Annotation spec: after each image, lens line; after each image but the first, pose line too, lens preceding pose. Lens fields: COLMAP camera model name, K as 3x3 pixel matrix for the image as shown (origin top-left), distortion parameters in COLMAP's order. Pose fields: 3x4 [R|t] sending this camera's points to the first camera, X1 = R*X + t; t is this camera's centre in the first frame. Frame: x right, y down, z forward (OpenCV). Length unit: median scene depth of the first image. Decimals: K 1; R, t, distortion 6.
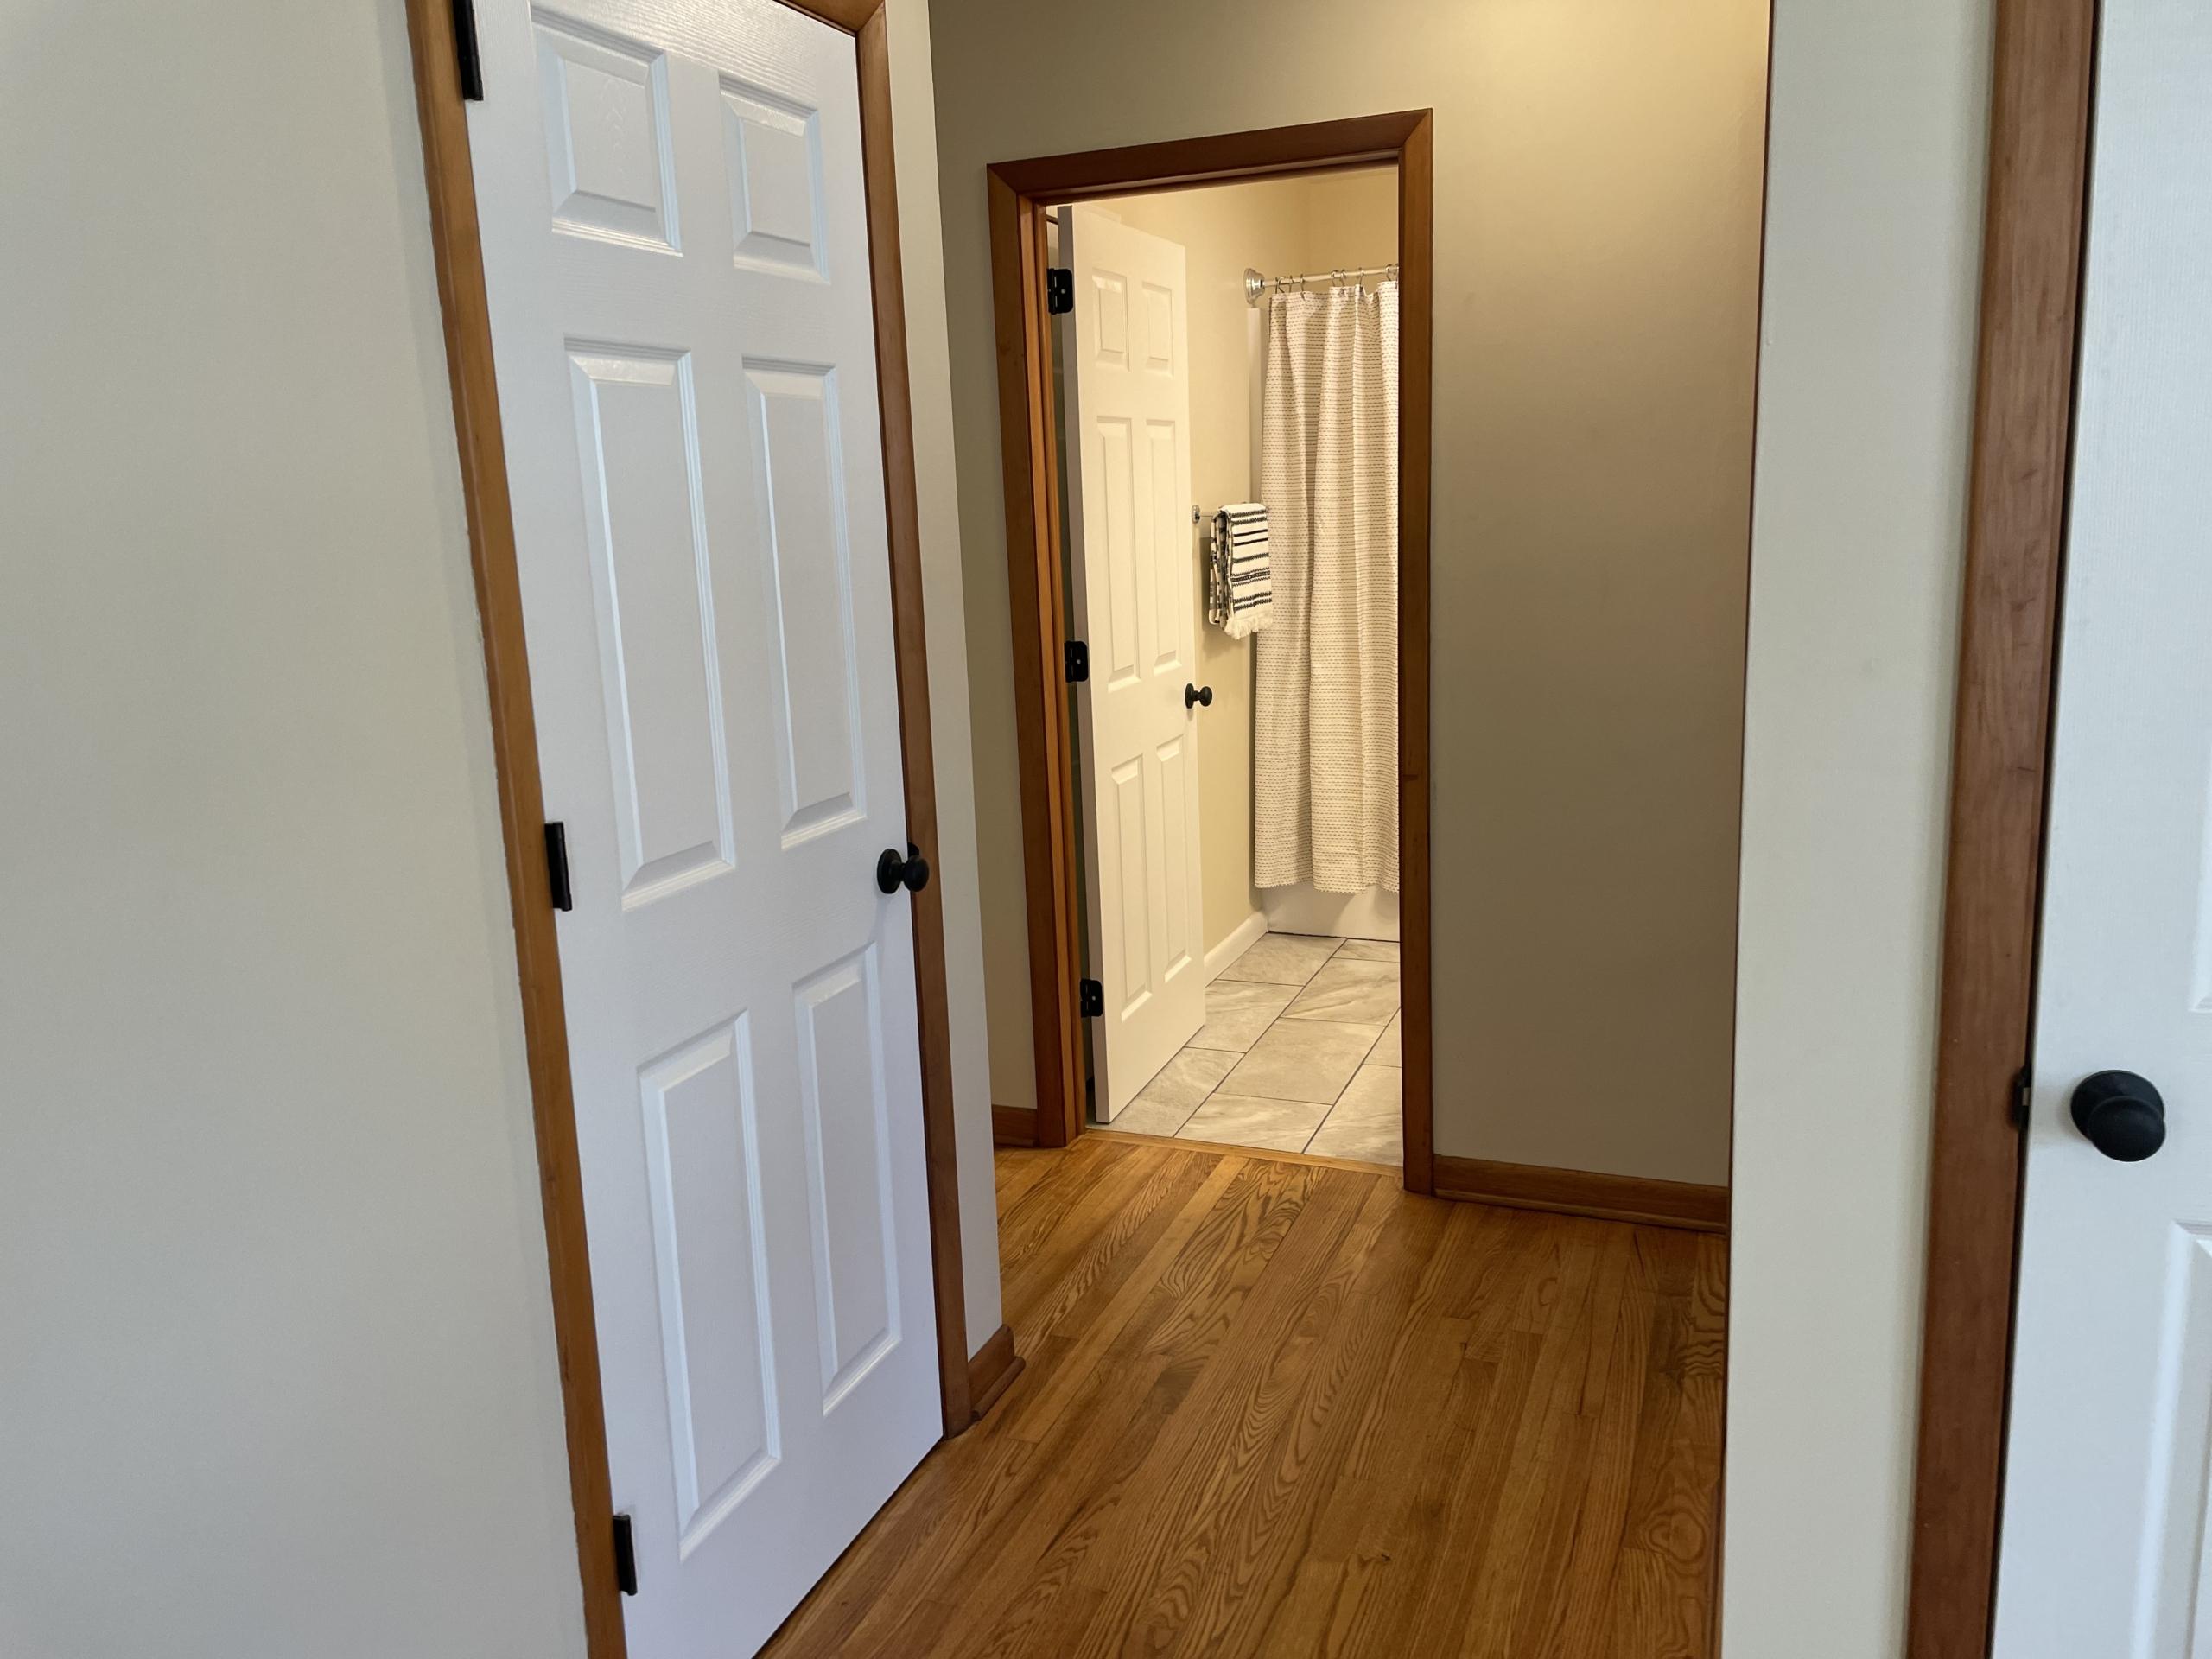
lens RADIAL K [[1691.0, 0, 1118.5], [0, 1691.0, 827.1], [0, 0, 1]] dist [0.136519, -0.207147]
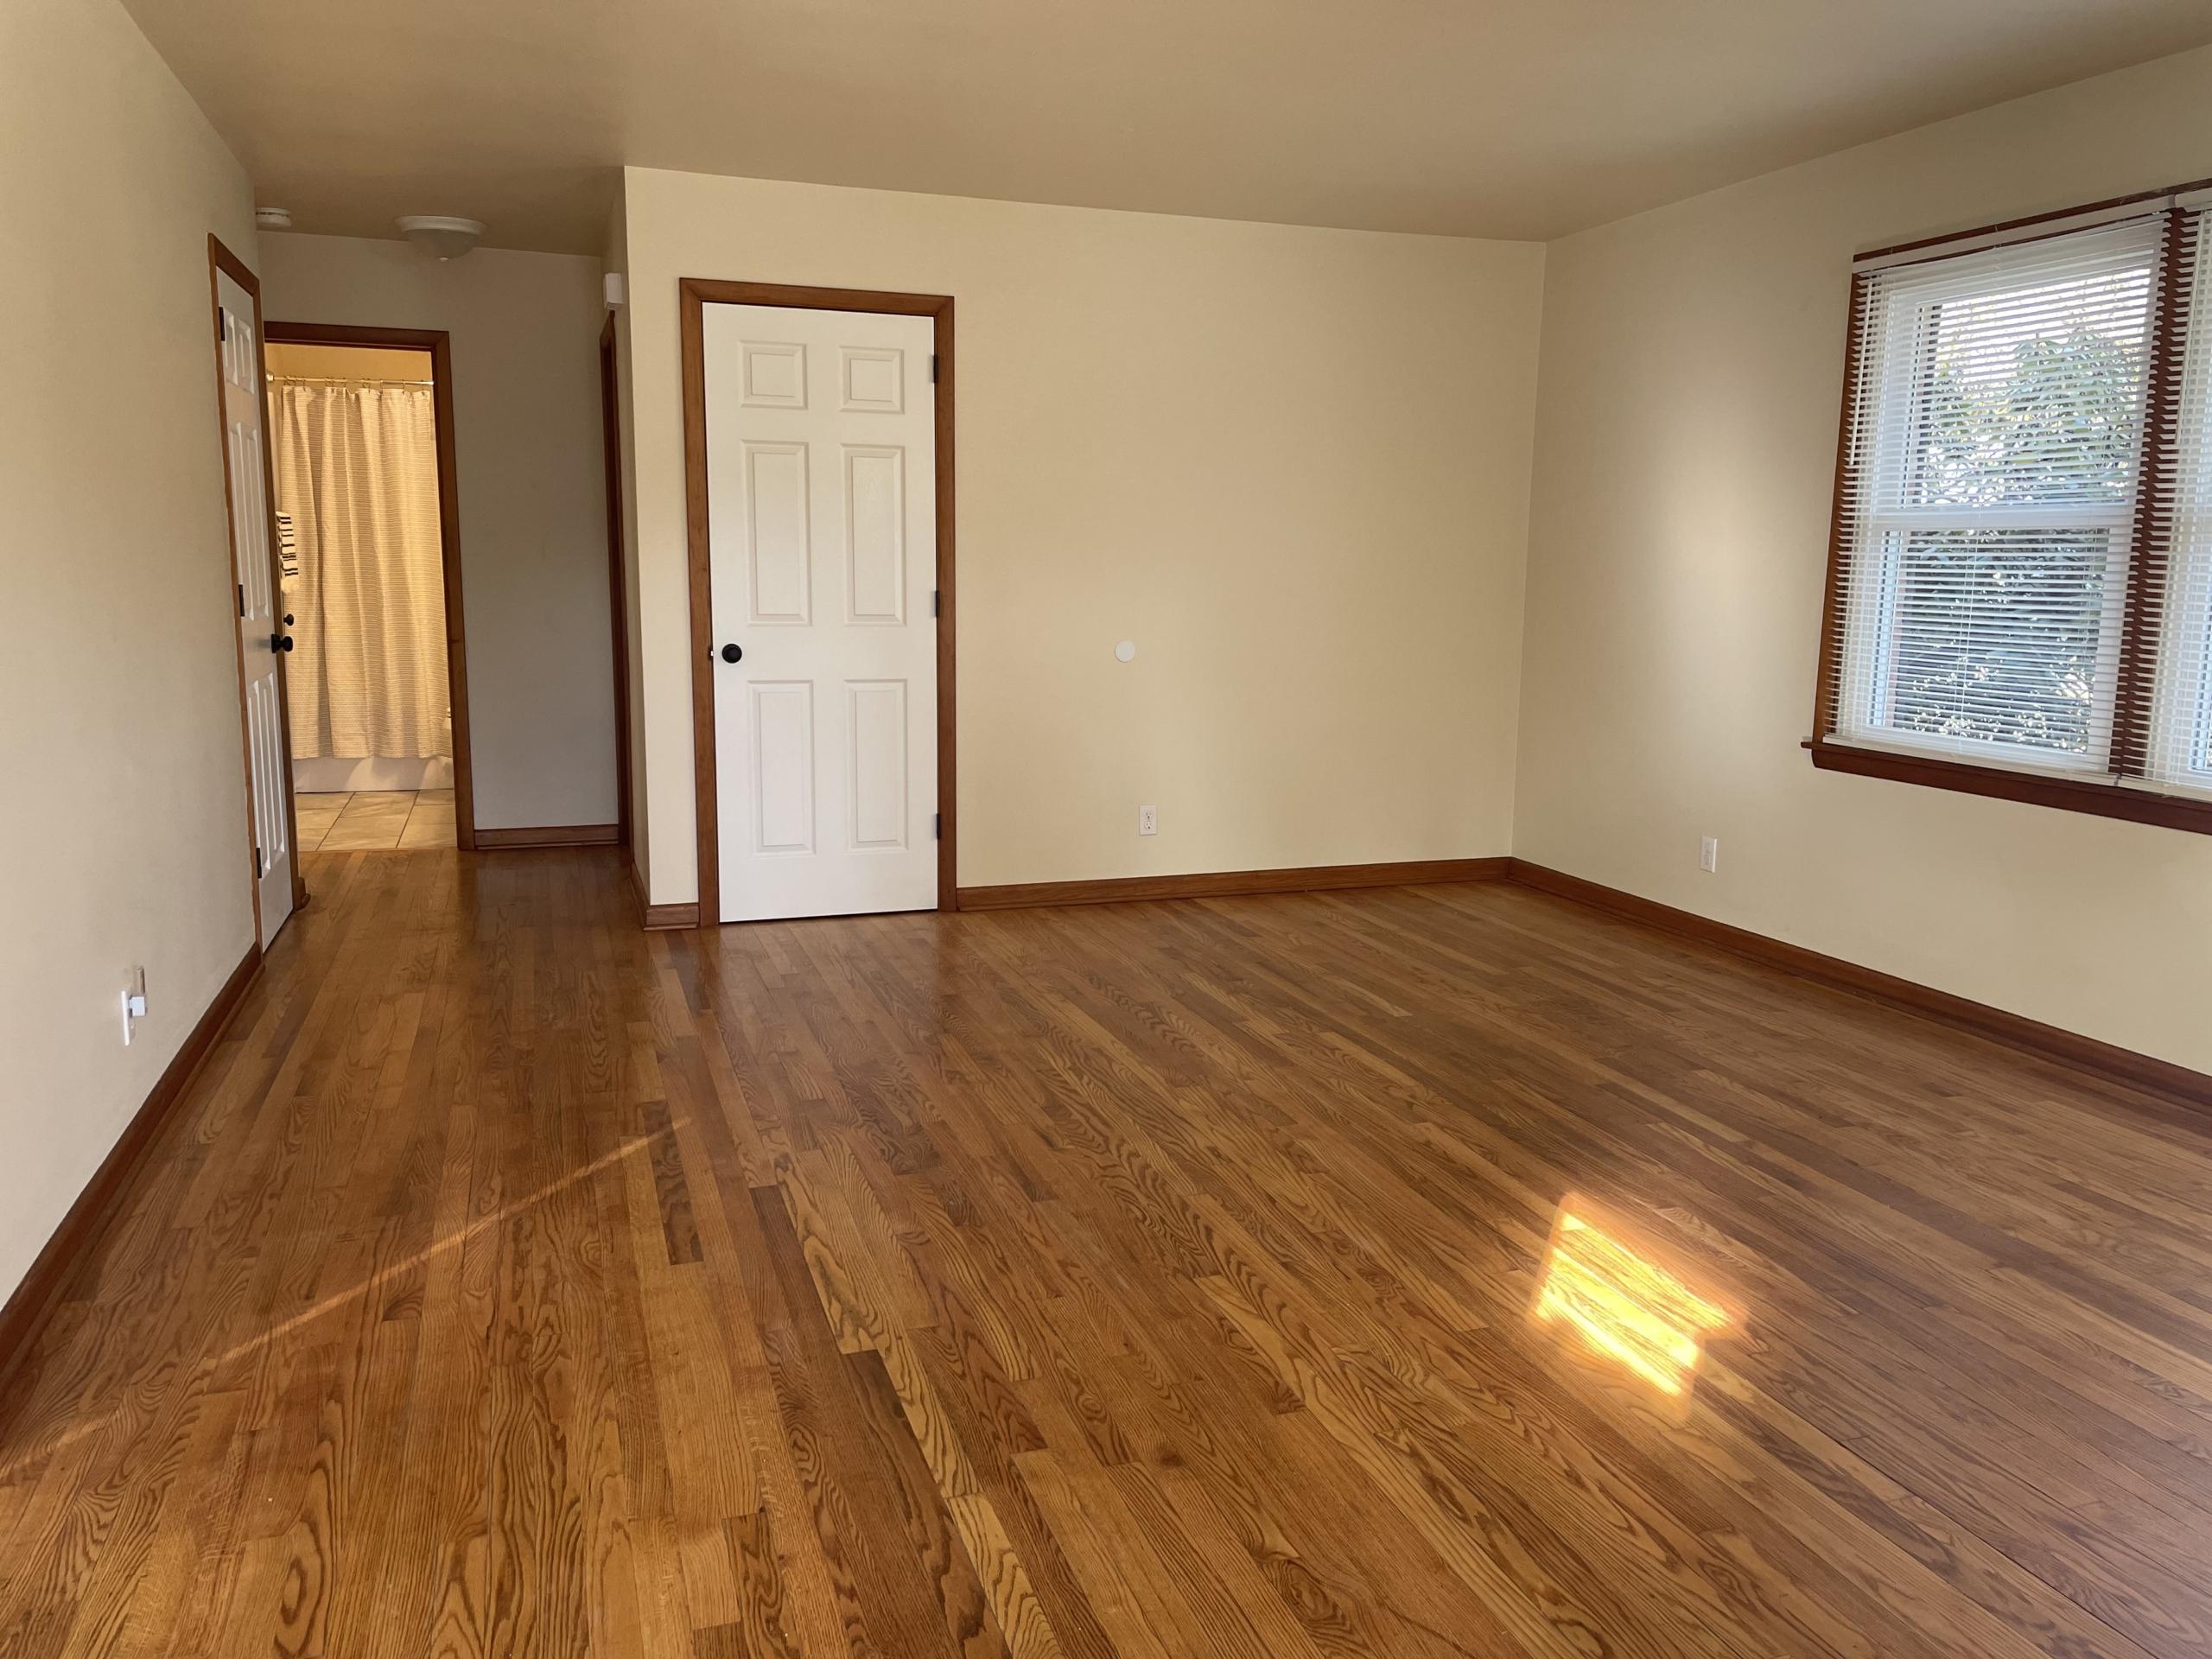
lens RADIAL K [[1691.0, 0, 1118.5], [0, 1691.0, 827.1], [0, 0, 1]] dist [0.136519, -0.207147]
pose [[0.773185, -0.050133, 0.632196, -0.361040], [0.079305, 0.996689, -0.017954, 0.200027], [-0.629203, 0.064018, 0.774600, -0.749946]]
